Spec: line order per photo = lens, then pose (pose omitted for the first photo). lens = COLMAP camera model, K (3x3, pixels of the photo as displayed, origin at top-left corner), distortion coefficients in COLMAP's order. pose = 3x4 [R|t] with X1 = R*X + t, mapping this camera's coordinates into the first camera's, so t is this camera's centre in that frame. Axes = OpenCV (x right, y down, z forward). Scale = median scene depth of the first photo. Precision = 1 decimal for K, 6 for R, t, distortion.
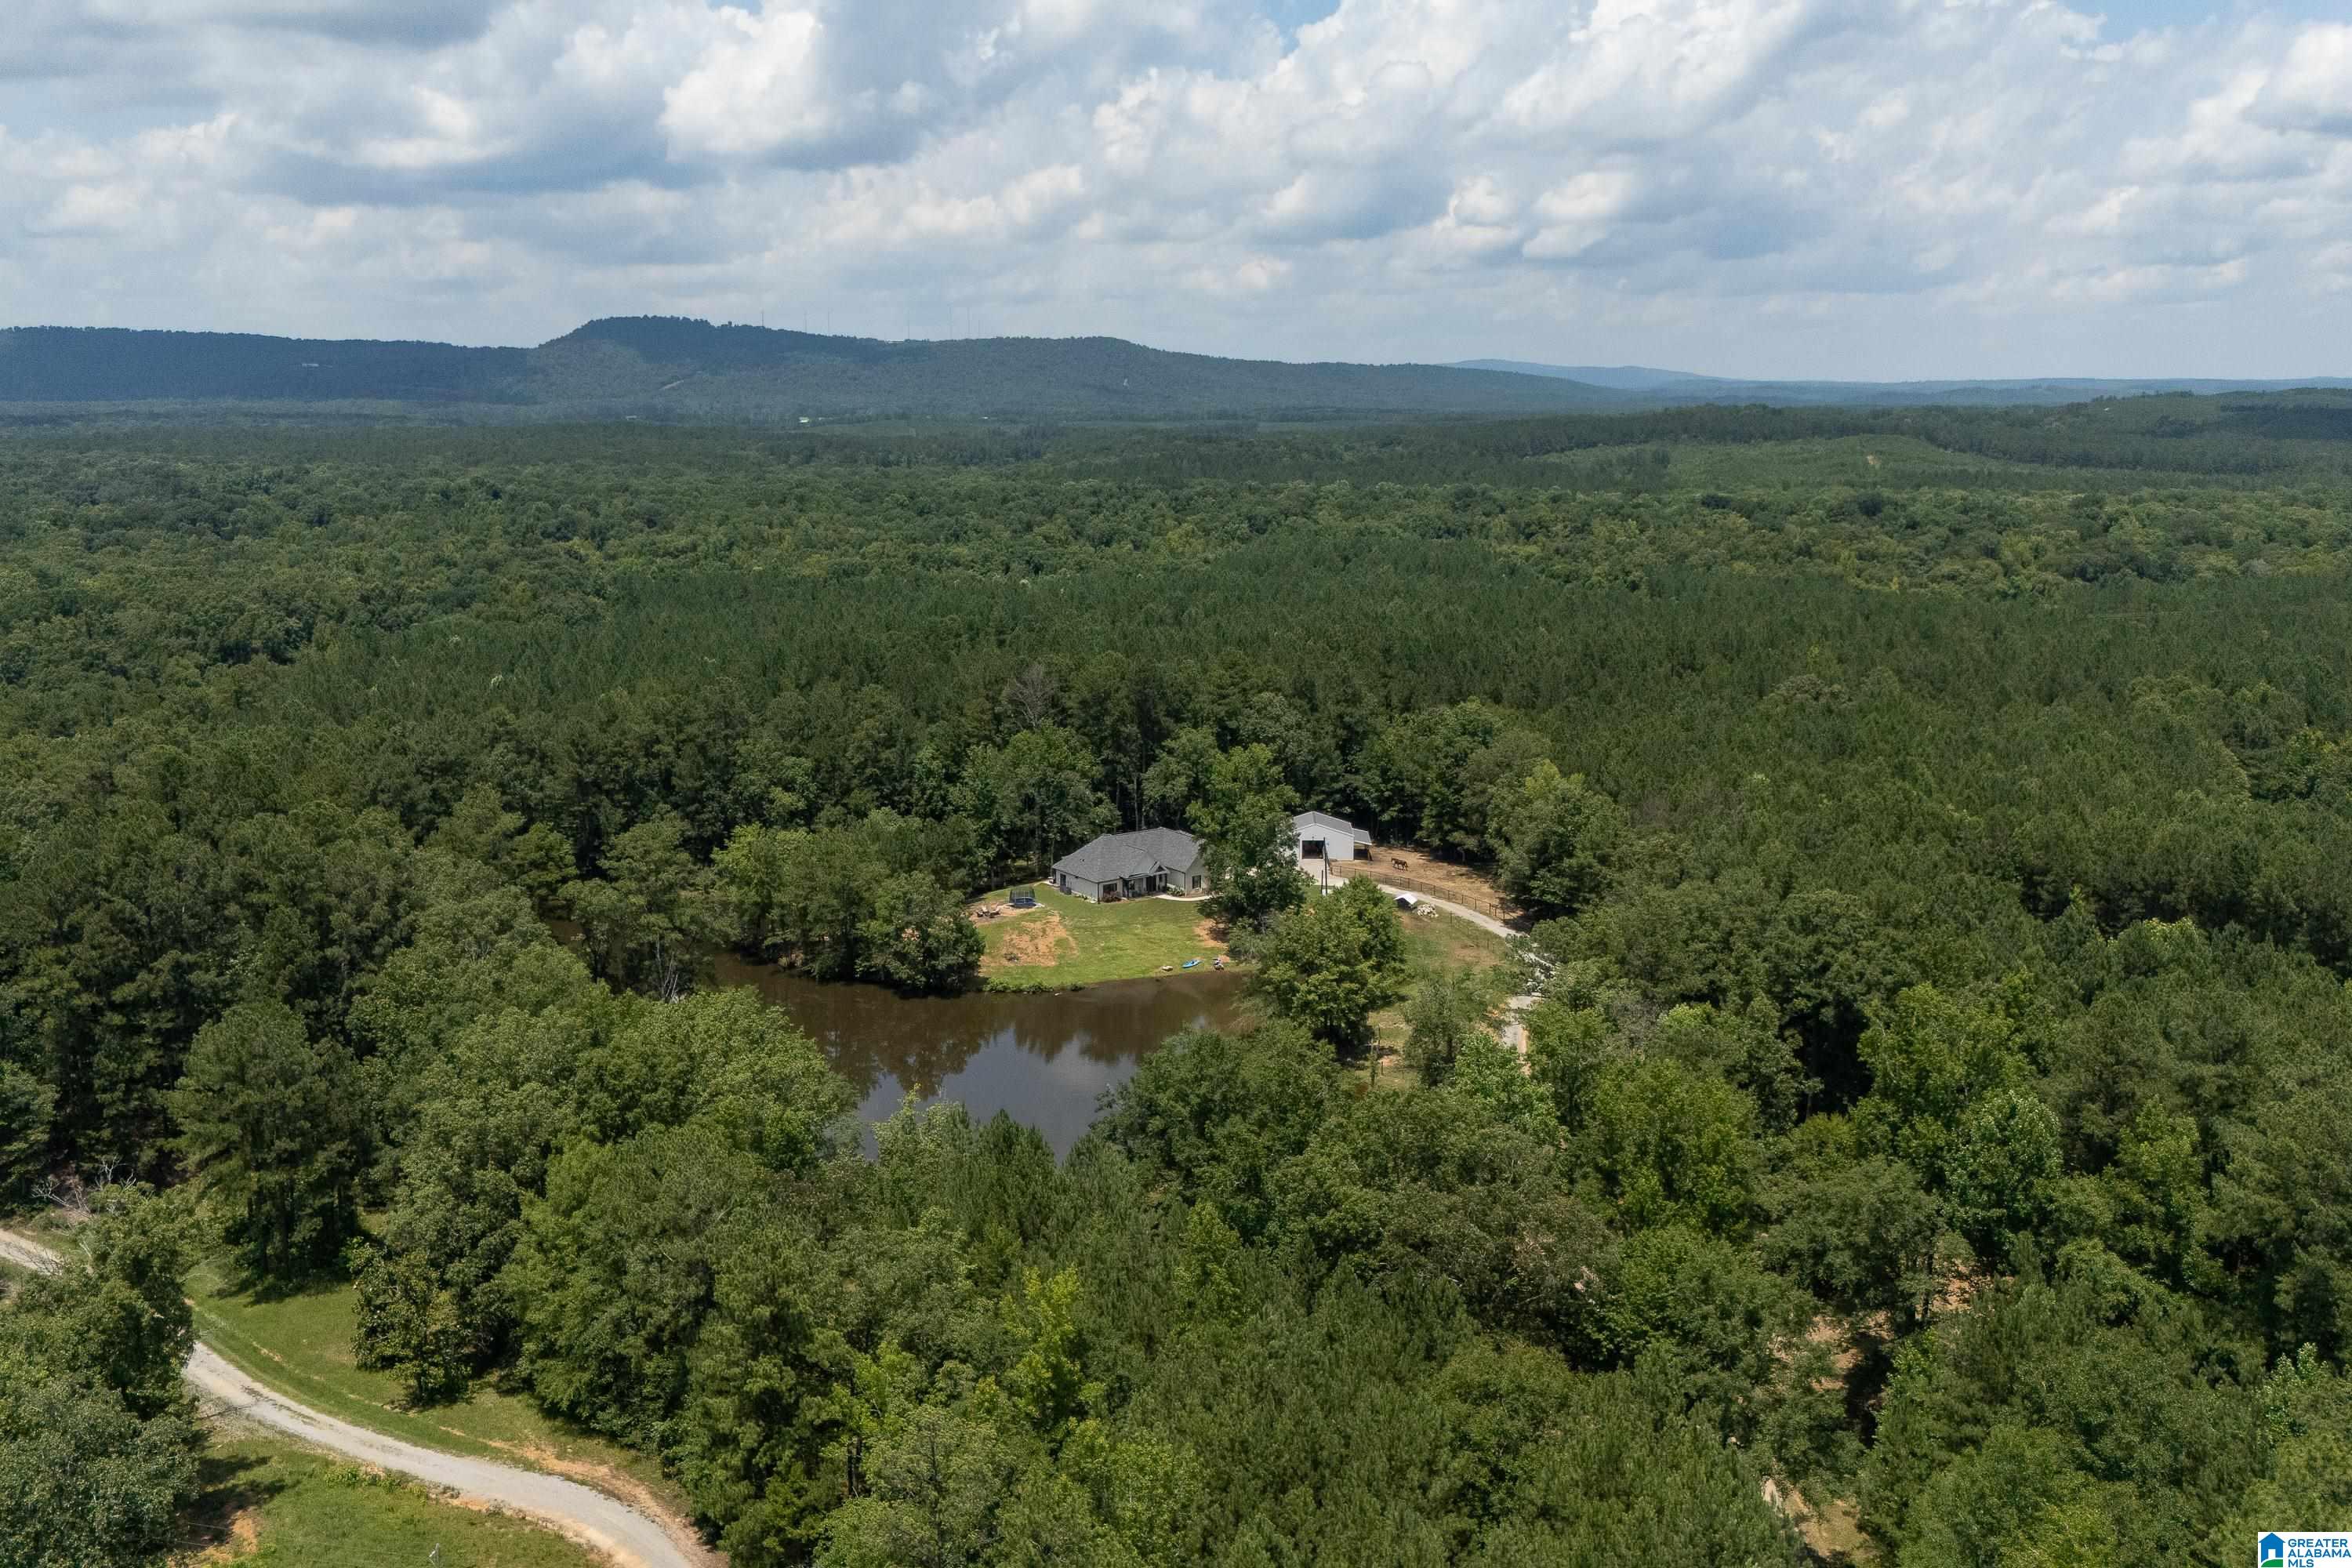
lens RADIAL K [[1933.5, 0, 1180.0], [0, 1933.5, 818.4], [0, 0, 1]] dist [0.106014, -0.220684]
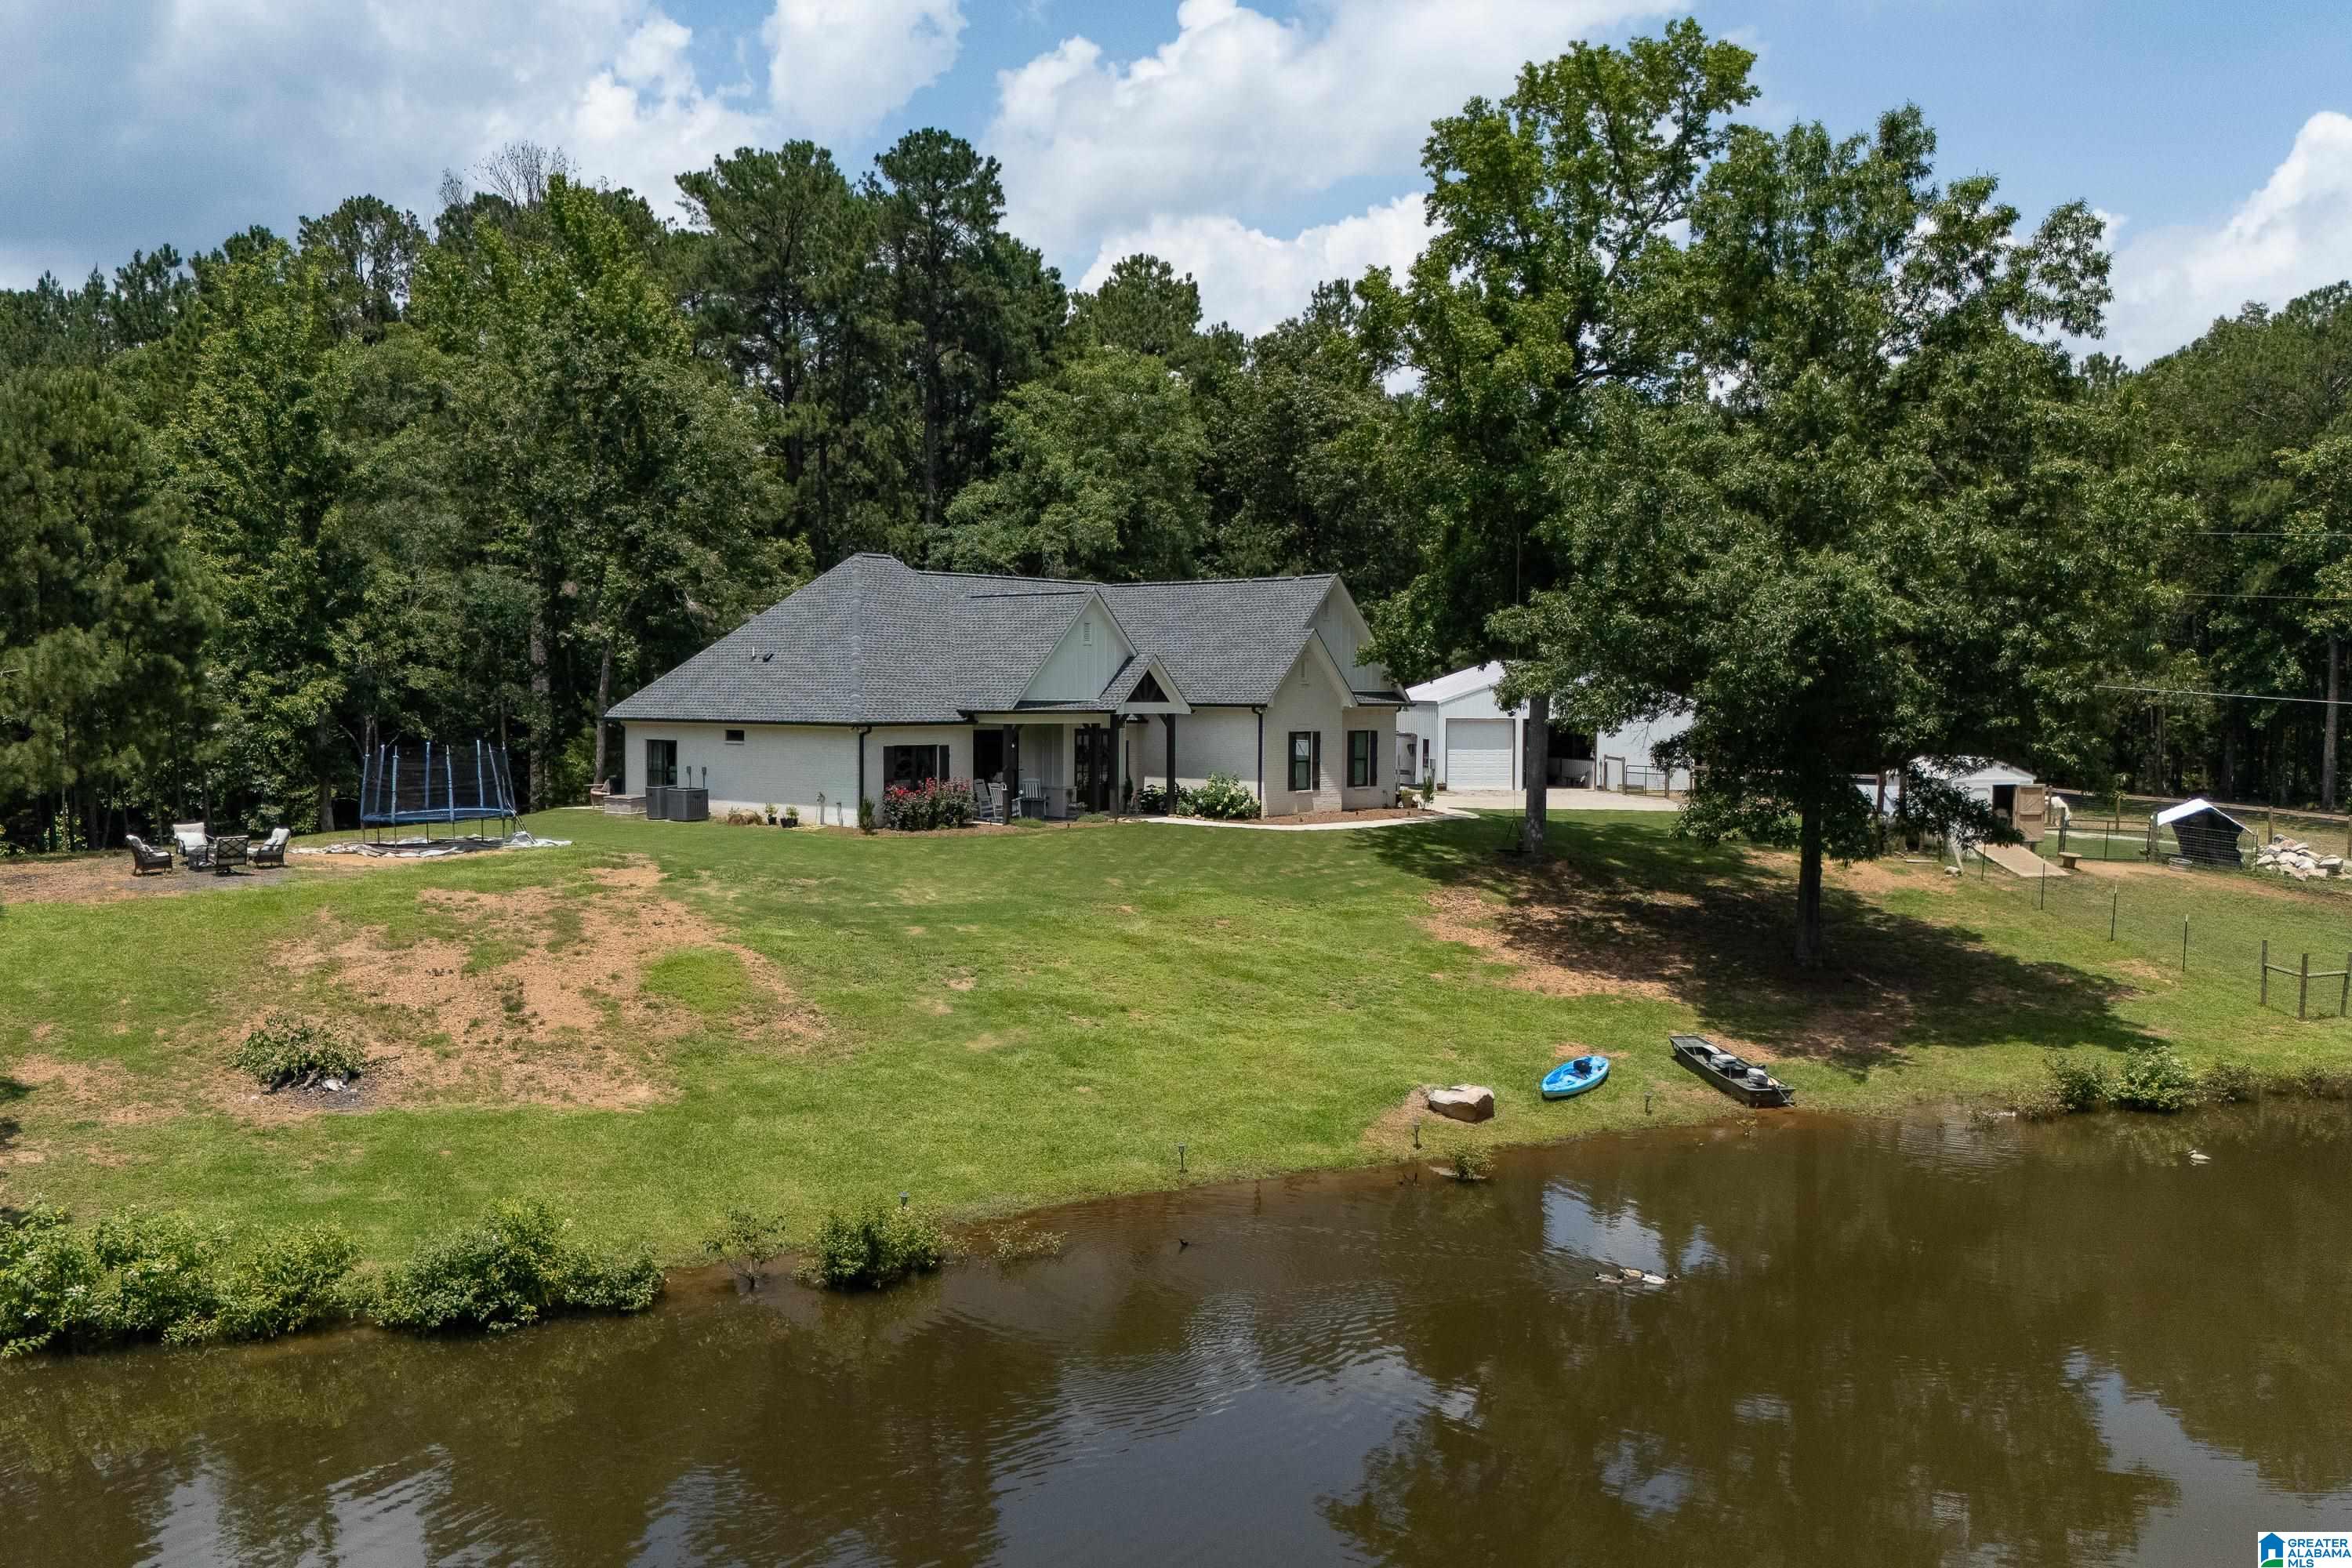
lens RADIAL K [[1856.2, 0, 1136.8], [0, 1856.2, 817.3], [0, 0, 1]] dist [0.038454, -0.001287]
pose [[0.972608, 0.003454, 0.232427, -0.060674], [0.035543, 0.985922, -0.163385, 0.076326], [-0.229719, 0.167171, 0.958792, 0.846948]]
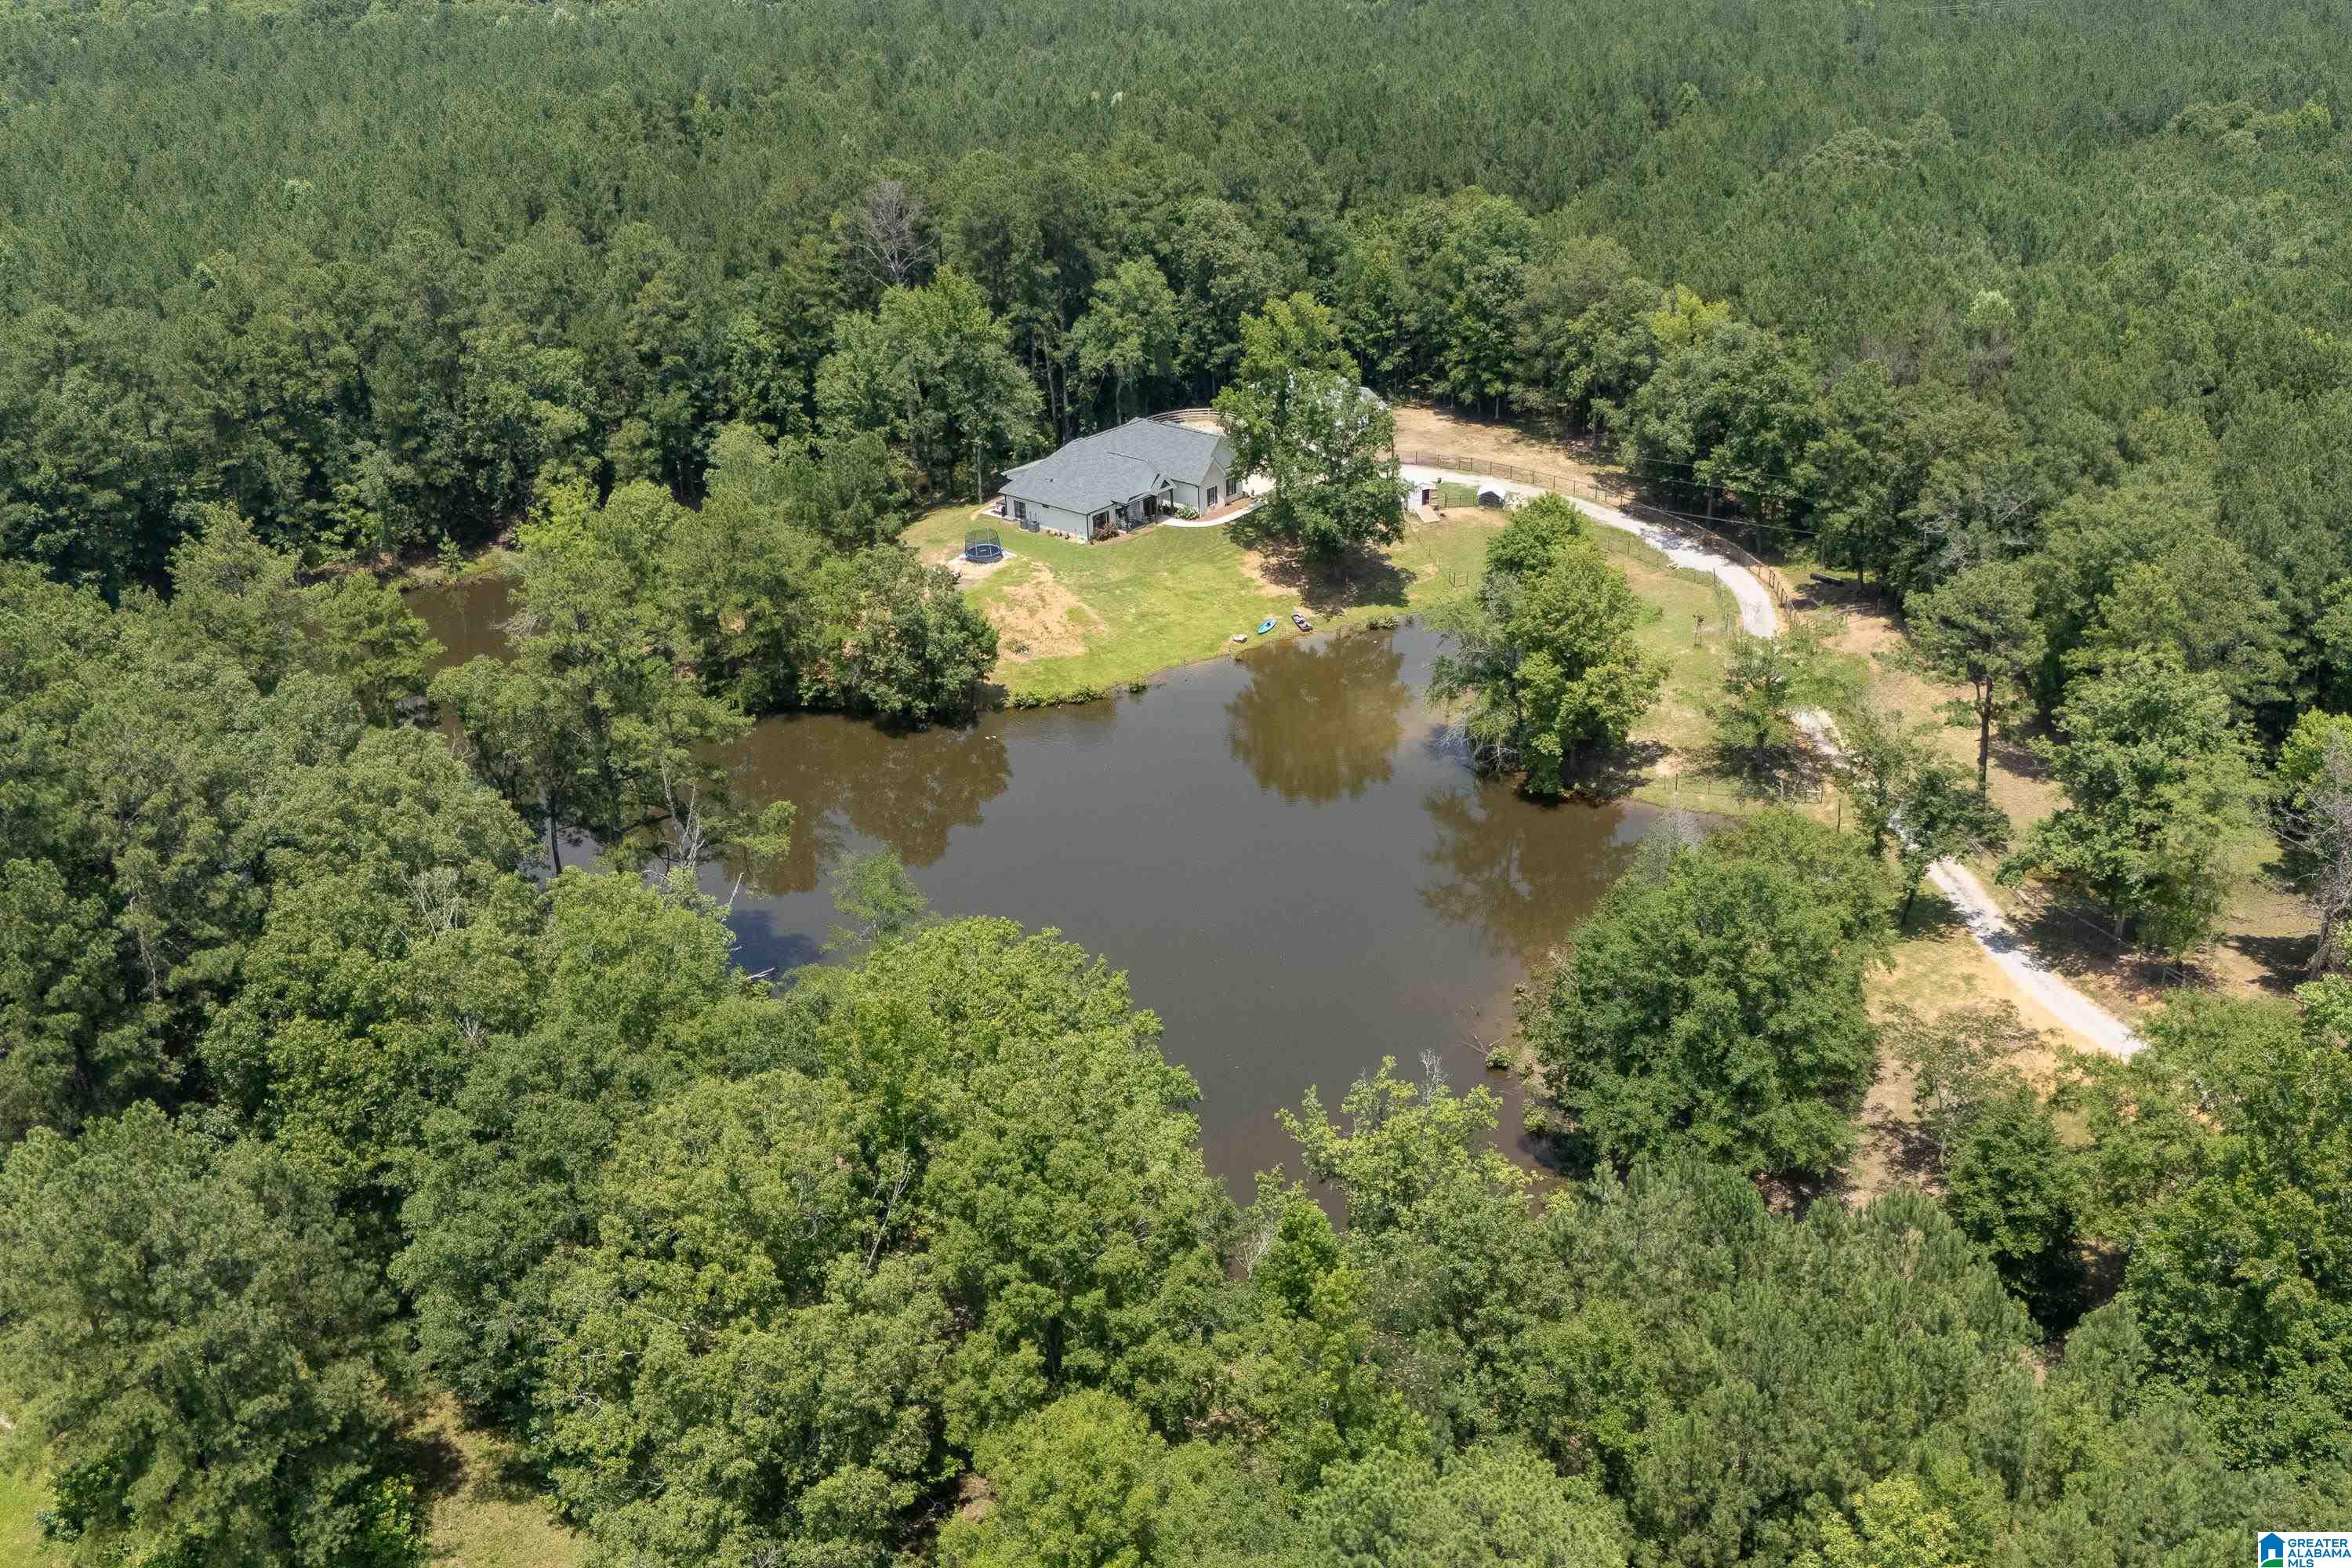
lens RADIAL K [[1991.2, 0, 1176.0], [0, 1991.2, 784.0], [0, 0, 1]] dist [0.042142, -0.018984]
pose [[0.959086, -0.138362, 0.247003, -0.210453], [0.069083, 0.960445, 0.269765, -0.067350], [-0.274558, -0.241664, 0.930707, 0.308240]]
